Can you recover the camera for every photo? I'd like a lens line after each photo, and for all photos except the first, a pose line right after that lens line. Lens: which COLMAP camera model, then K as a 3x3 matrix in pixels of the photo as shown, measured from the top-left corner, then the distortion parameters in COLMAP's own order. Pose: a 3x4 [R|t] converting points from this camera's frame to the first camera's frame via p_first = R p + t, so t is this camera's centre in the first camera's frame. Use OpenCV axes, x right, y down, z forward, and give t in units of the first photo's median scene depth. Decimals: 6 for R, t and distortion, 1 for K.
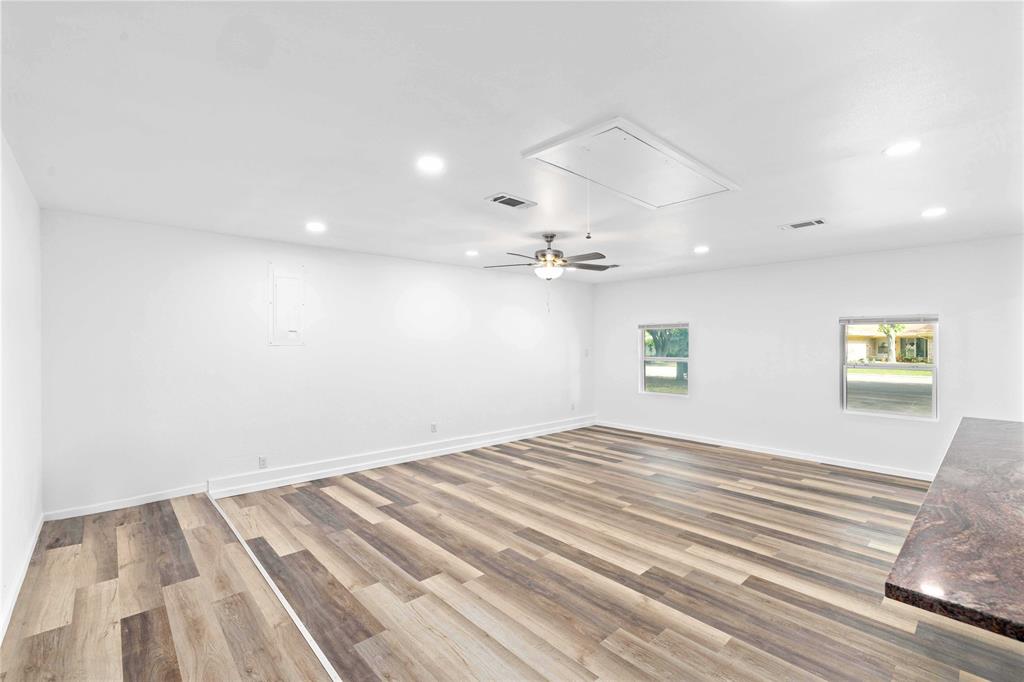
lens RADIAL K [[448.4, 0, 509.7], [0, 448.4, 343.9], [0, 0, 1]] dist [0.000805, 0.001402]
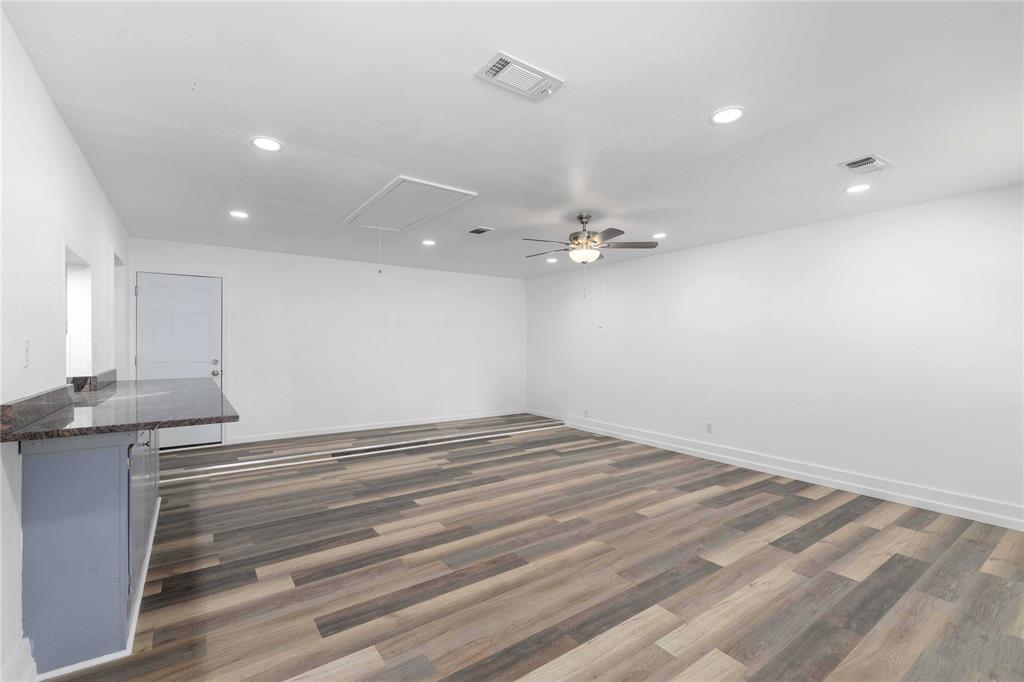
lens RADIAL K [[448.4, 0, 510.1], [0, 448.4, 348.2], [0, 0, 1]] dist [0.000805, 0.001402]
pose [[-0.124657, 0.006938, -0.992176, 1.063428], [-0.003333, 0.999967, 0.007412, 0.028395], [0.992194, 0.004231, -0.124630, 0.970875]]
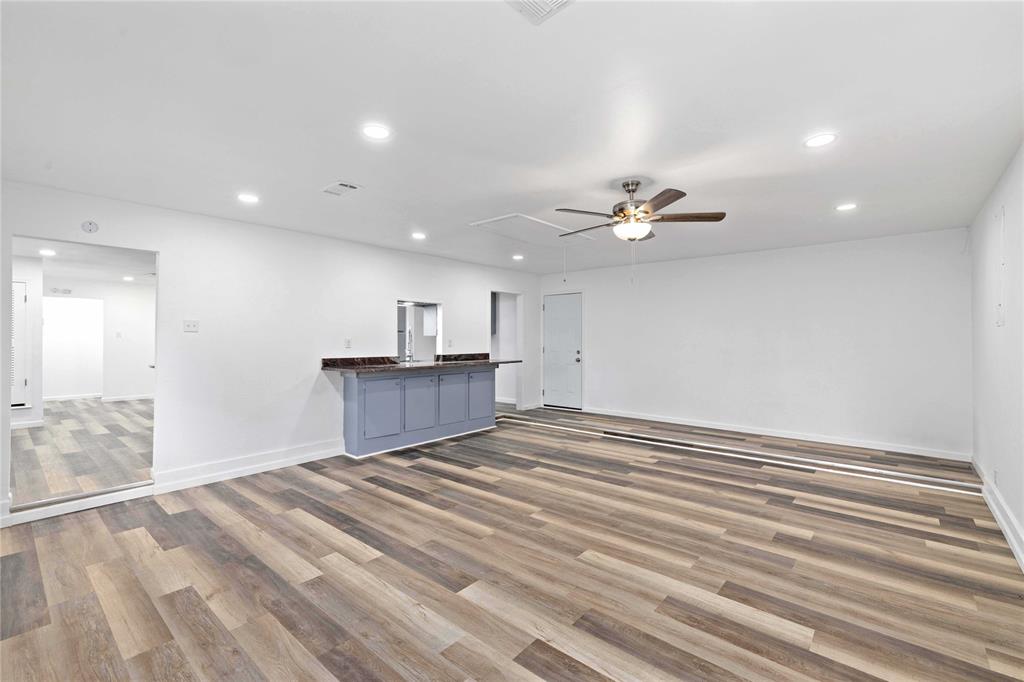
lens RADIAL K [[448.4, 0, 503.1], [0, 448.4, 340.0], [0, 0, 1]] dist [0.000805, 0.001402]
pose [[-0.994778, -0.000454, -0.102066, 0.391467], [-0.000655, 0.999998, 0.001934, 0.026254], [0.102065, 0.001991, -0.994776, 1.759069]]
